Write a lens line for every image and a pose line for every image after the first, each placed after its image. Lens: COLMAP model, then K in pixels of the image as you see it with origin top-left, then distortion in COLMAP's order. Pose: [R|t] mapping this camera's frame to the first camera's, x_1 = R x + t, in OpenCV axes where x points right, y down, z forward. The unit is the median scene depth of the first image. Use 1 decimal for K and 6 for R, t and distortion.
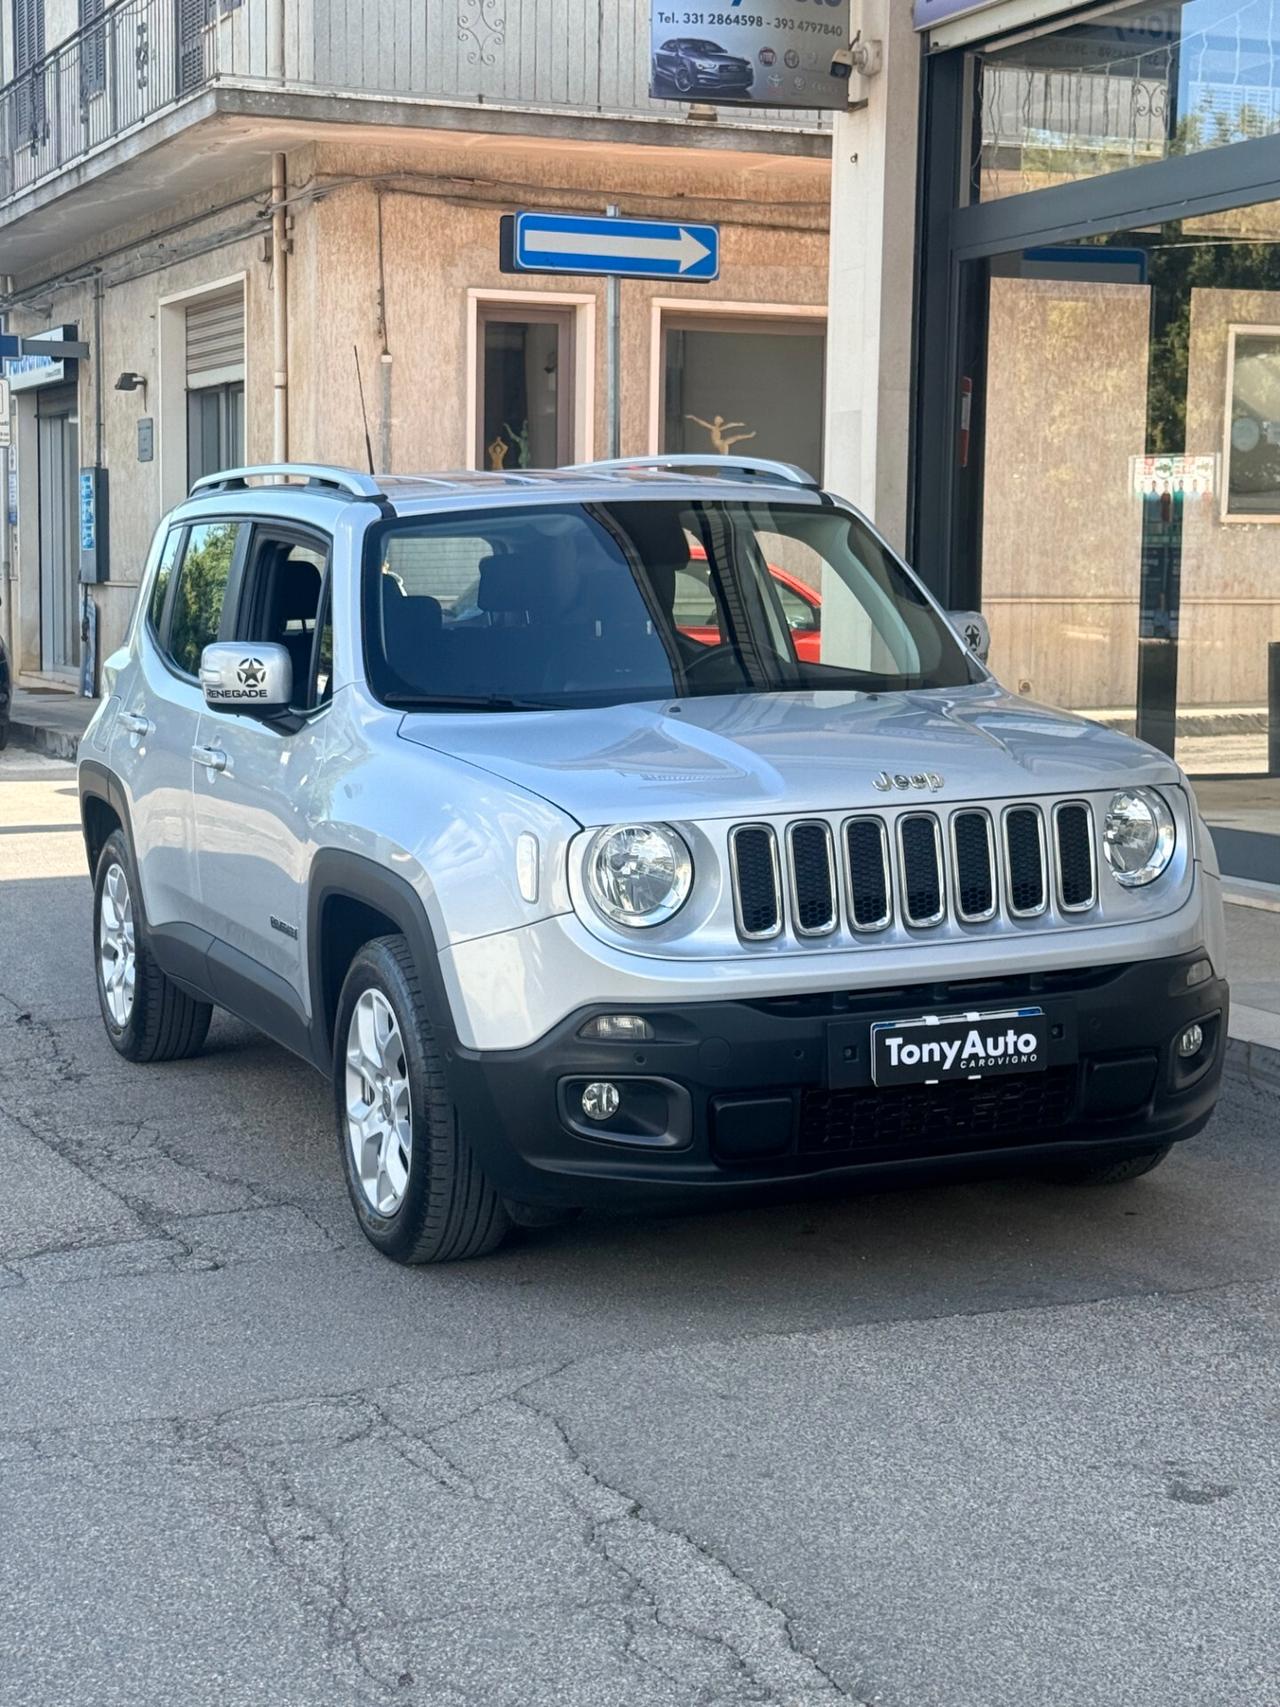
lens RADIAL K [[2472.0, 0, 669.5], [0, 2472.0, 820.9], [0, 0, 1]] dist [0.109269, 0.000000]
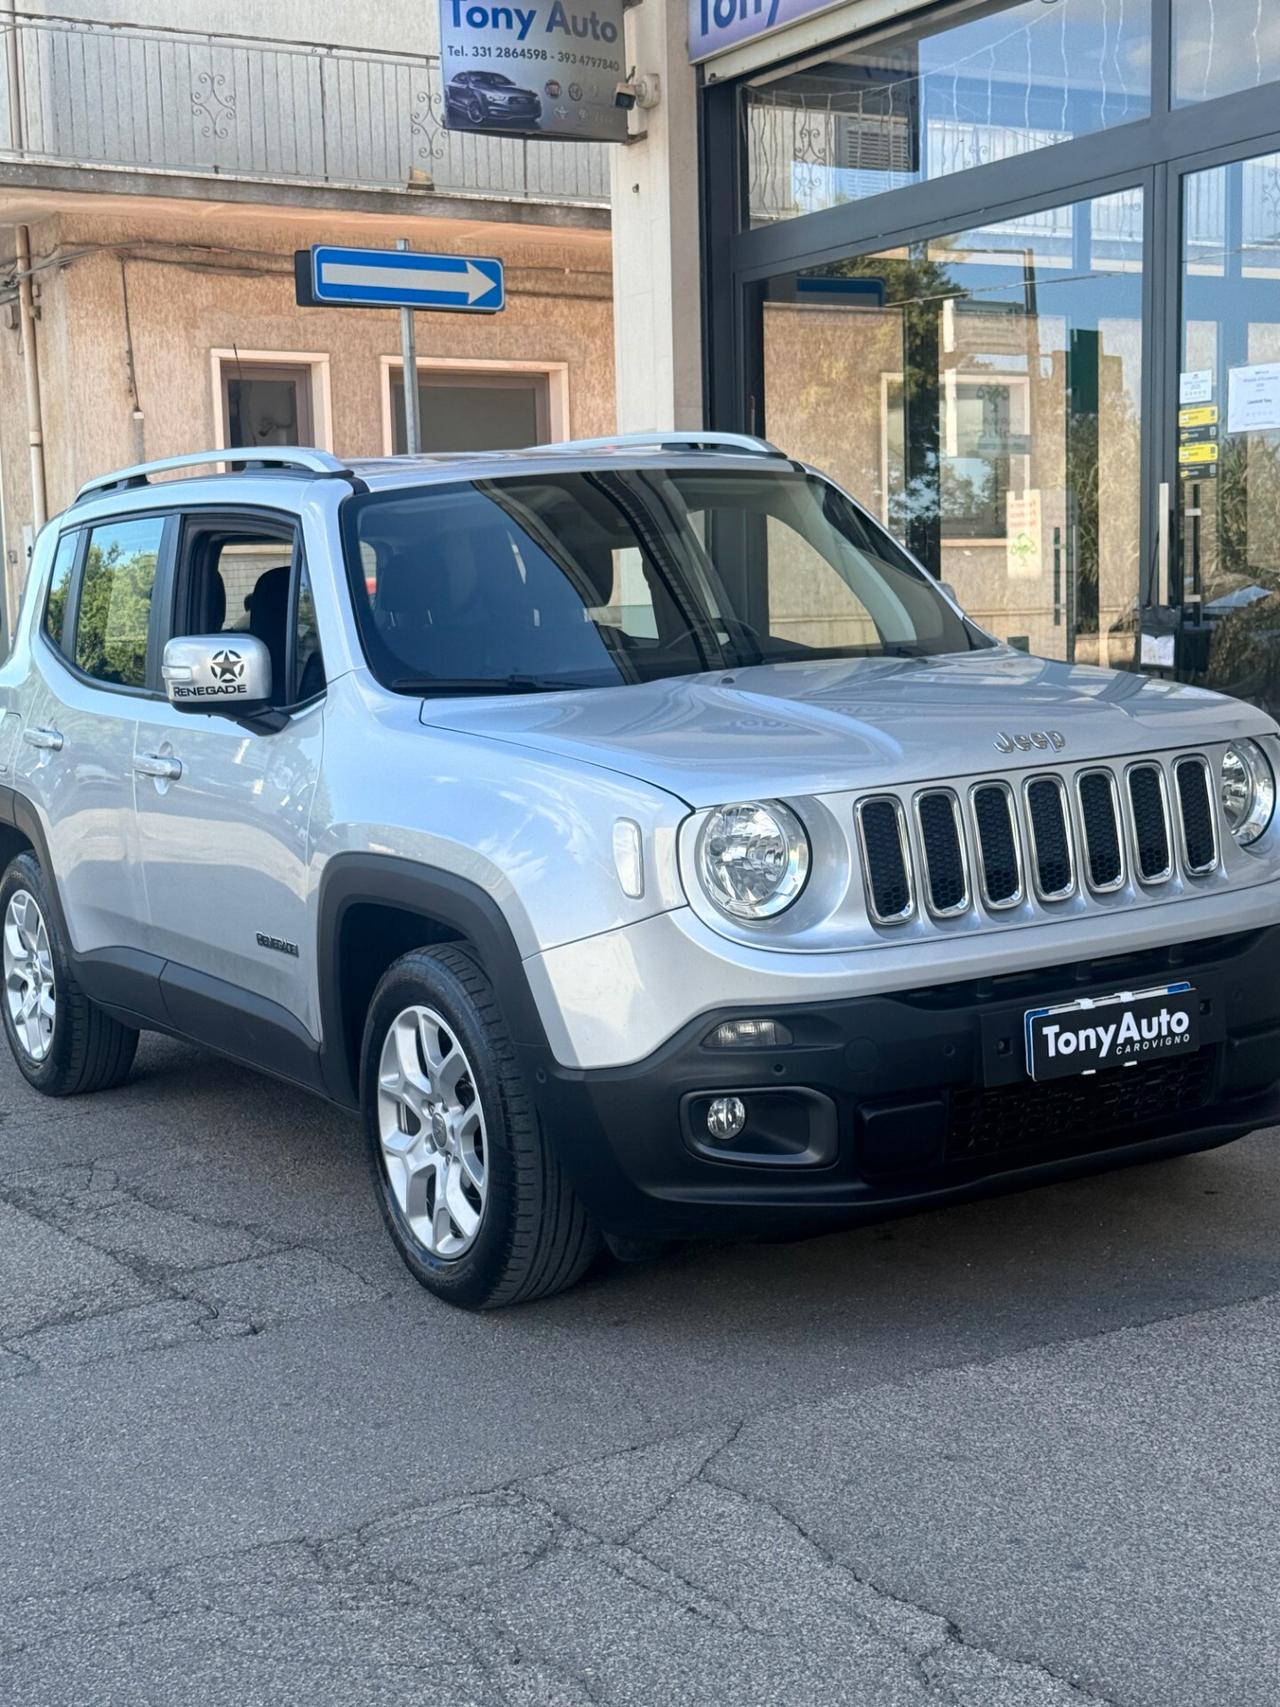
lens RADIAL K [[2156.8, 0, 646.5], [0, 2156.8, 850.3], [0, 0, 1]] dist [0.104865, 0.000000]
pose [[0.990838, -0.053387, 0.124057, -0.137682], [0.052216, 0.998555, 0.012676, 0.006239], [-0.124554, -0.006082, 0.992194, 0.225613]]
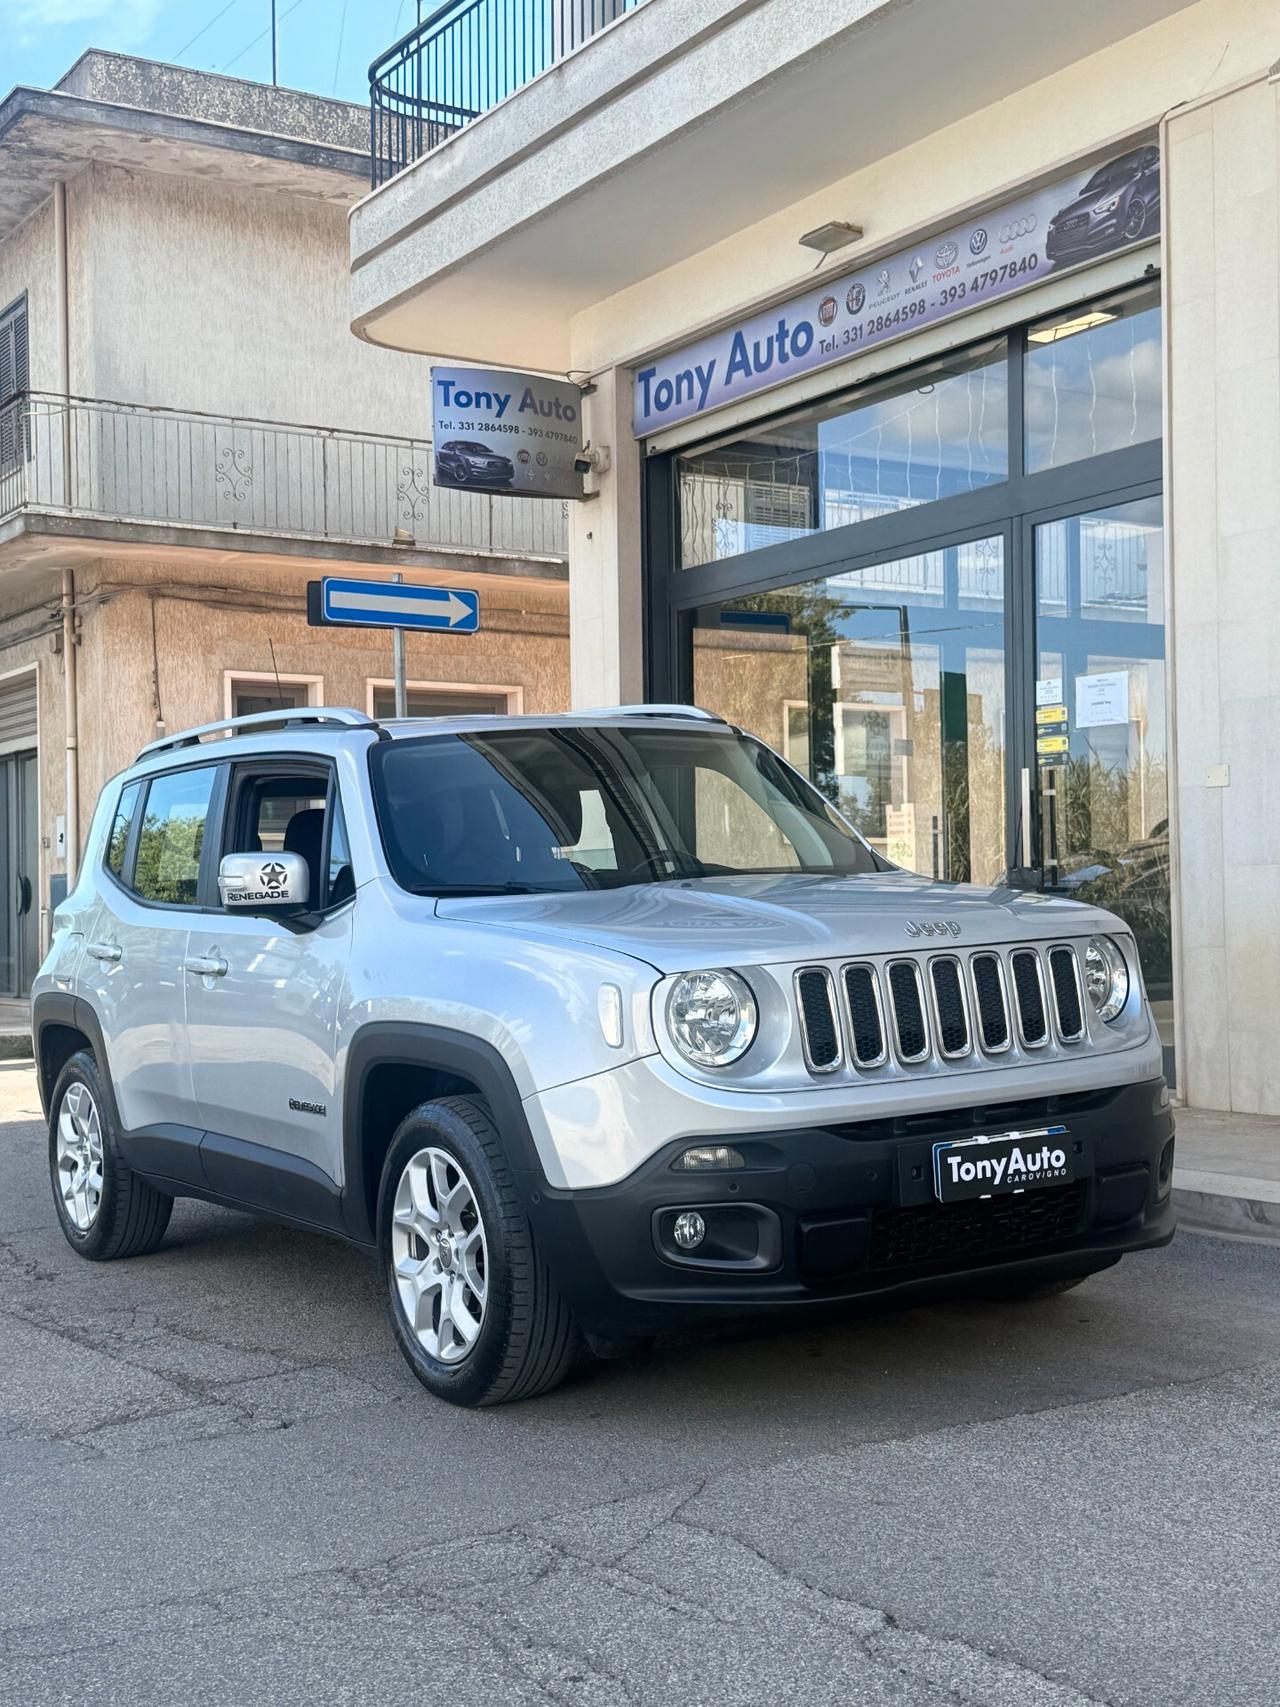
lens RADIAL K [[1857.4, 0, 637.4], [0, 1857.4, 888.5], [0, 0, 1]] dist [0.092826, 0.000000]
pose [[0.986861, -0.028367, 0.159060, -0.163486], [0.045234, 0.993606, -0.103441, 0.045446], [-0.155109, 0.109277, 0.981835, 0.185189]]
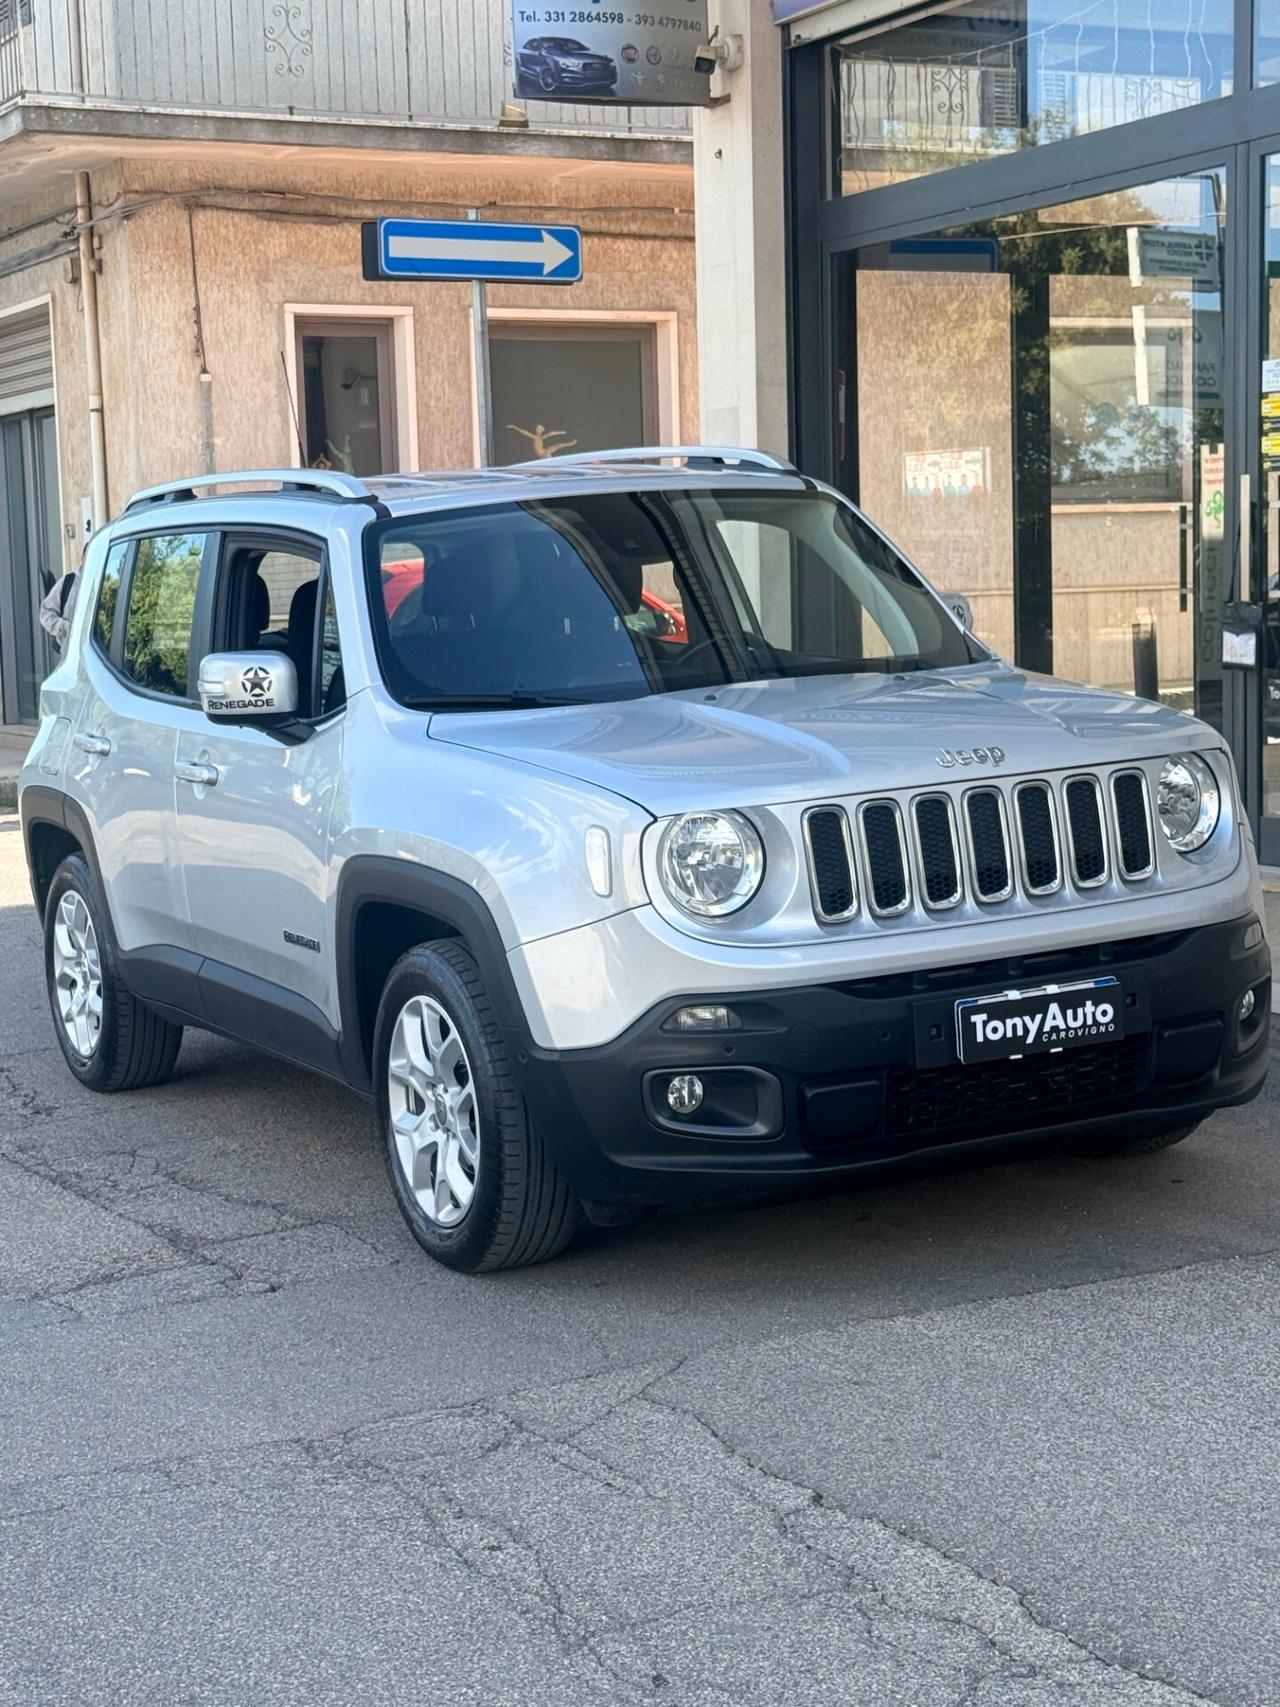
lens RADIAL K [[2472.0, 0, 649.8], [0, 2472.0, 843.6], [0, 0, 1]] dist [0.109269, 0.000000]
pose [[0.996330, -0.048991, 0.070190, -0.099872], [0.048691, 0.998796, 0.005989, 0.006369], [-0.070399, -0.002549, 0.997516, 0.016894]]
